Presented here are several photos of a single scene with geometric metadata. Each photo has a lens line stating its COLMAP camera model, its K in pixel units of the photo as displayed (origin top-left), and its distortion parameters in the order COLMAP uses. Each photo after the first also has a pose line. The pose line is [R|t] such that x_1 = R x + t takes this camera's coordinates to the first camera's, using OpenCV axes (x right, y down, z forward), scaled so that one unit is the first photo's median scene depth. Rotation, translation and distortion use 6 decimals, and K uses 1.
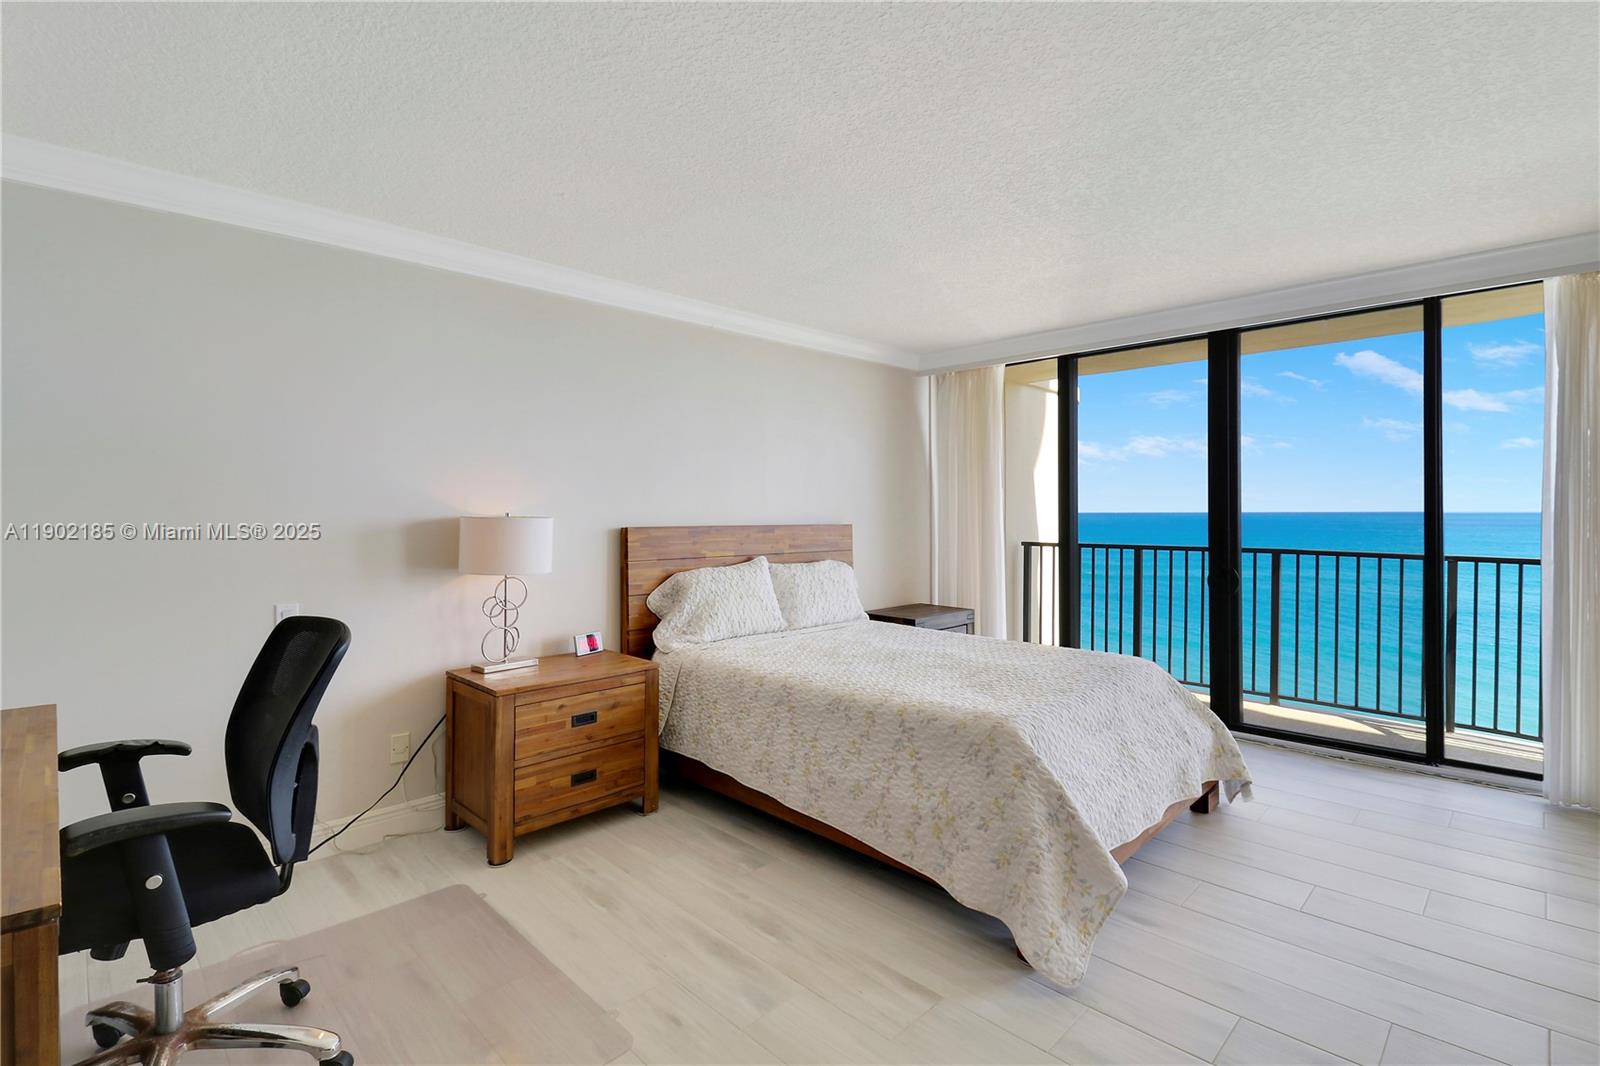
lens RADIAL K [[756.2, 0, 804.1], [0, 756.2, 515.5], [0, 0, 1]] dist [-0.002861, -0.001313]
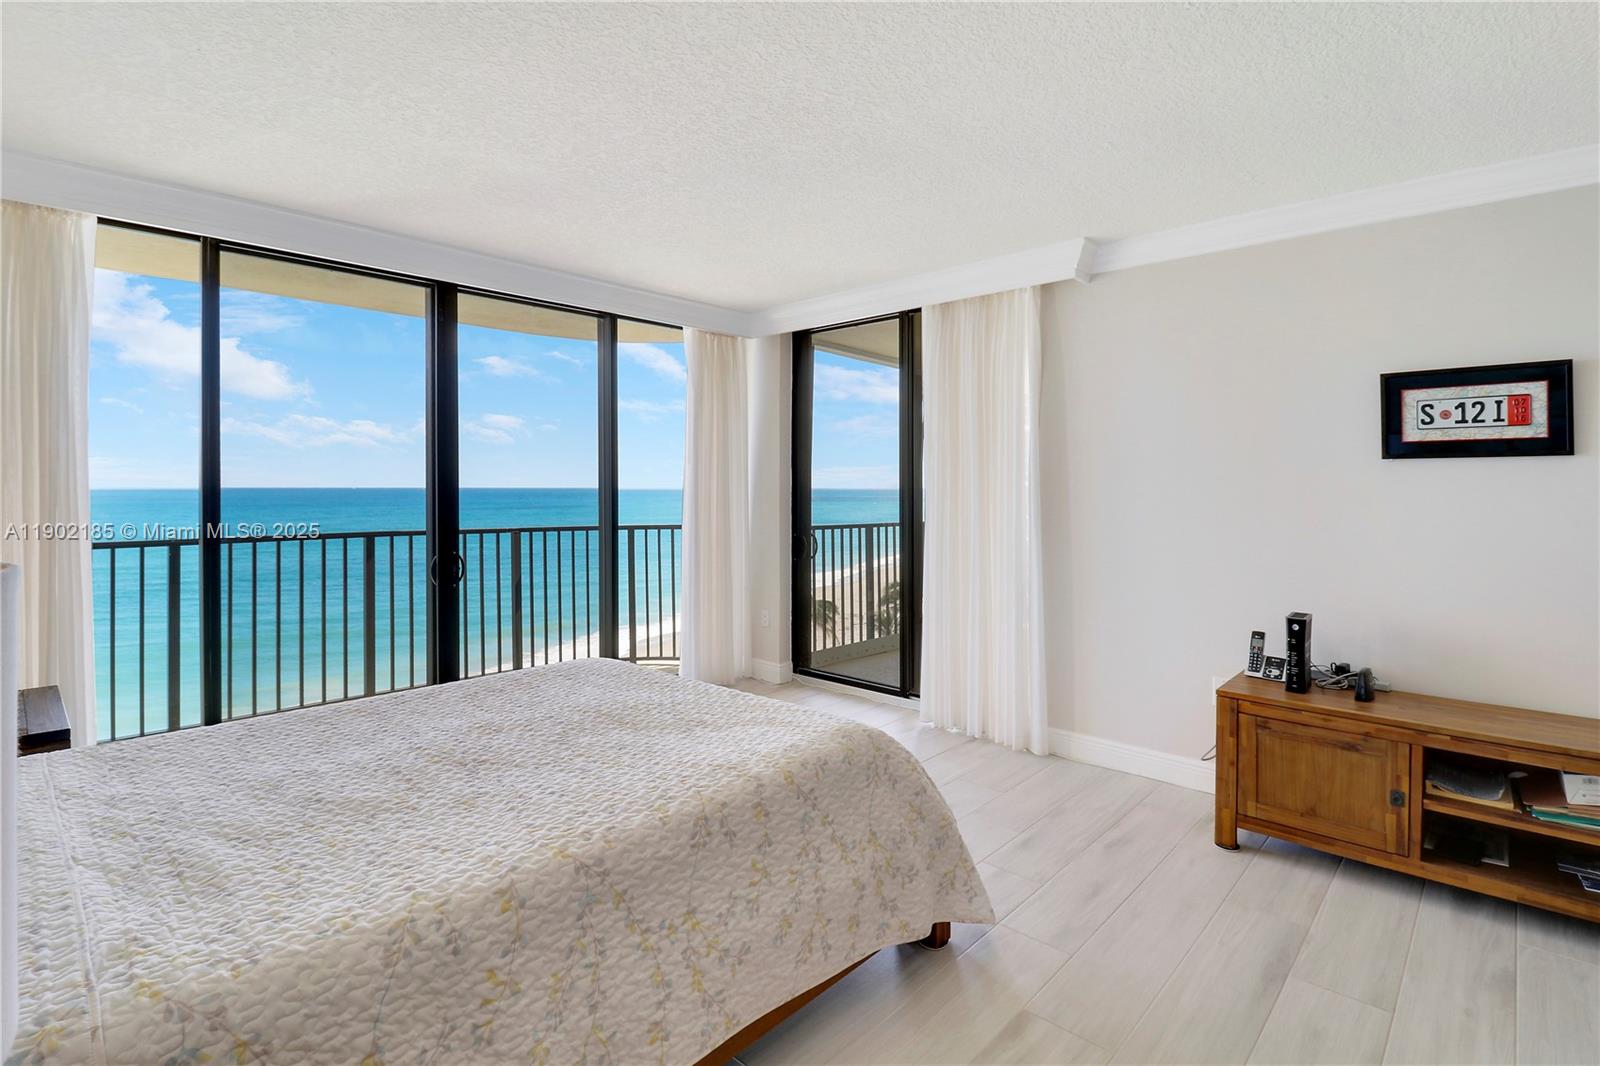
lens RADIAL K [[779.2, 0, 822.5], [0, 779.2, 466.1], [0, 0, 1]] dist [-0.002944, -0.001554]
pose [[-0.062134, 0.023626, 0.997788, -0.493999], [0.007323, 0.999704, -0.023215, -0.013012], [-0.998041, 0.005864, -0.062288, 0.819805]]
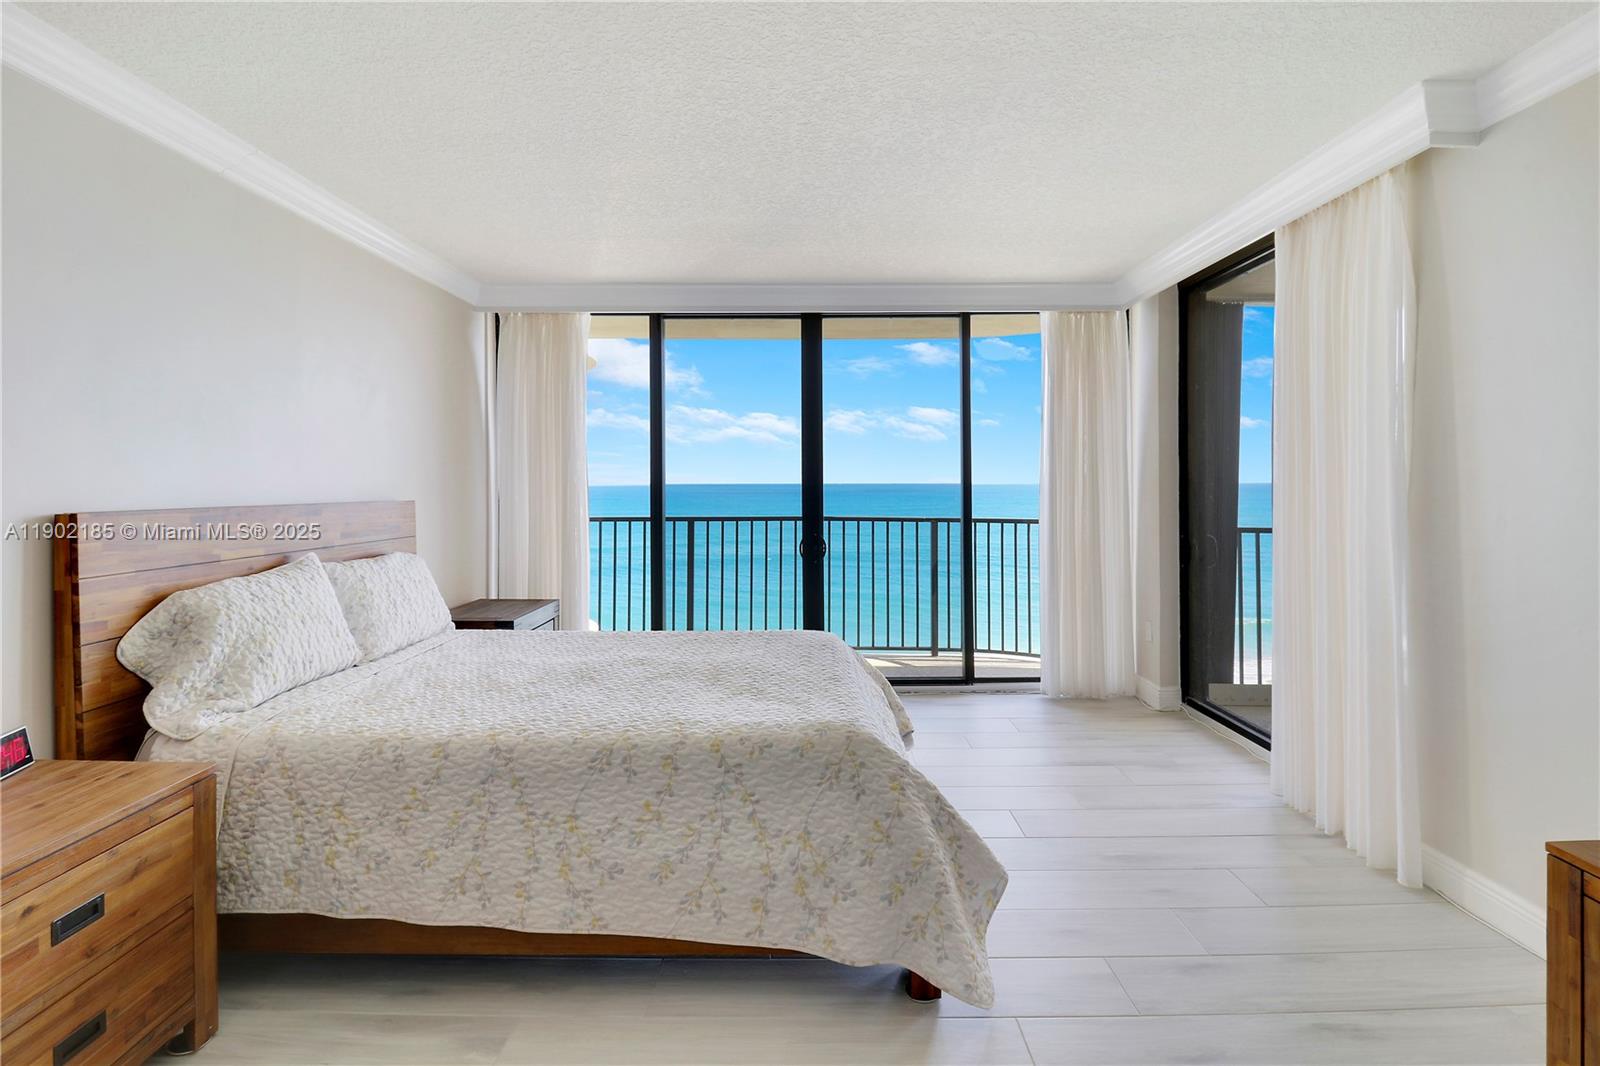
lens RADIAL K [[766.6, 0, 821.3], [0, 766.6, 479.3], [0, 0, 1]] dist [0.005252, -0.012518]
pose [[0.698608, 0.004585, 0.715490, -0.285577], [0.002283, 0.999960, -0.008636, -0.002407], [-0.715501, 0.007667, 0.698569, 0.308741]]
